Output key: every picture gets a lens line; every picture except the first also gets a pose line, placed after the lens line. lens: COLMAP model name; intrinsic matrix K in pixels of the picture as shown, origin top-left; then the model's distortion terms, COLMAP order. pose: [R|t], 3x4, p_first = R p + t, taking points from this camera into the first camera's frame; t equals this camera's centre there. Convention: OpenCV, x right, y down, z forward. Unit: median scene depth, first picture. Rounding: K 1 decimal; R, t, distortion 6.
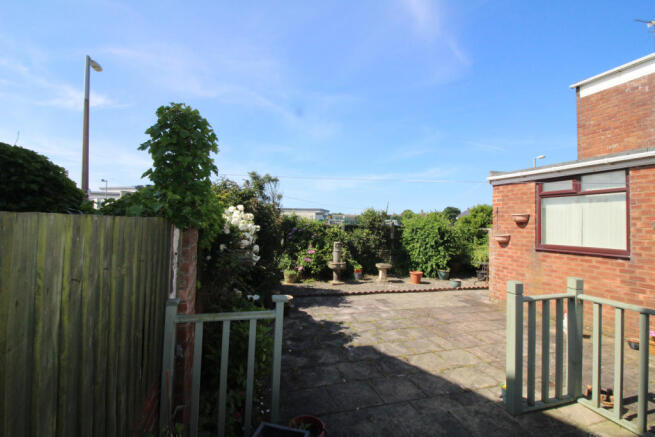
lens RADIAL K [[301.5, 0, 323.3], [0, 301.5, 215.2], [0, 0, 1]] dist [-0.023168, -0.000893]
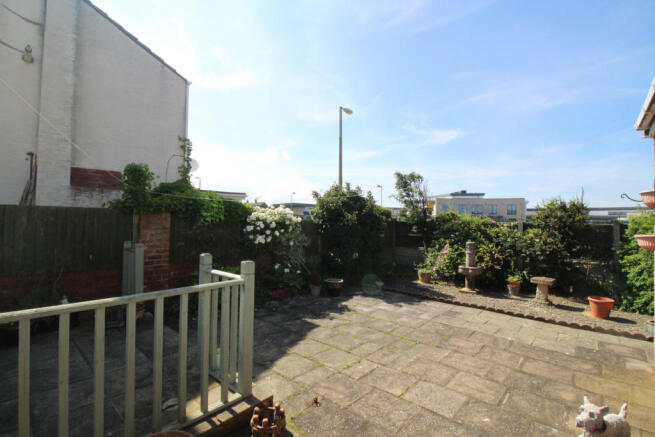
lens RADIAL K [[301.5, 0, 321.8], [0, 301.5, 219.4], [0, 0, 1]] dist [-0.023168, -0.000893]
pose [[0.535749, -0.013786, -0.844265, 0.874528], [0.010362, 0.999899, -0.009752, 0.049773], [0.844314, -0.003524, 0.535838, 0.353717]]
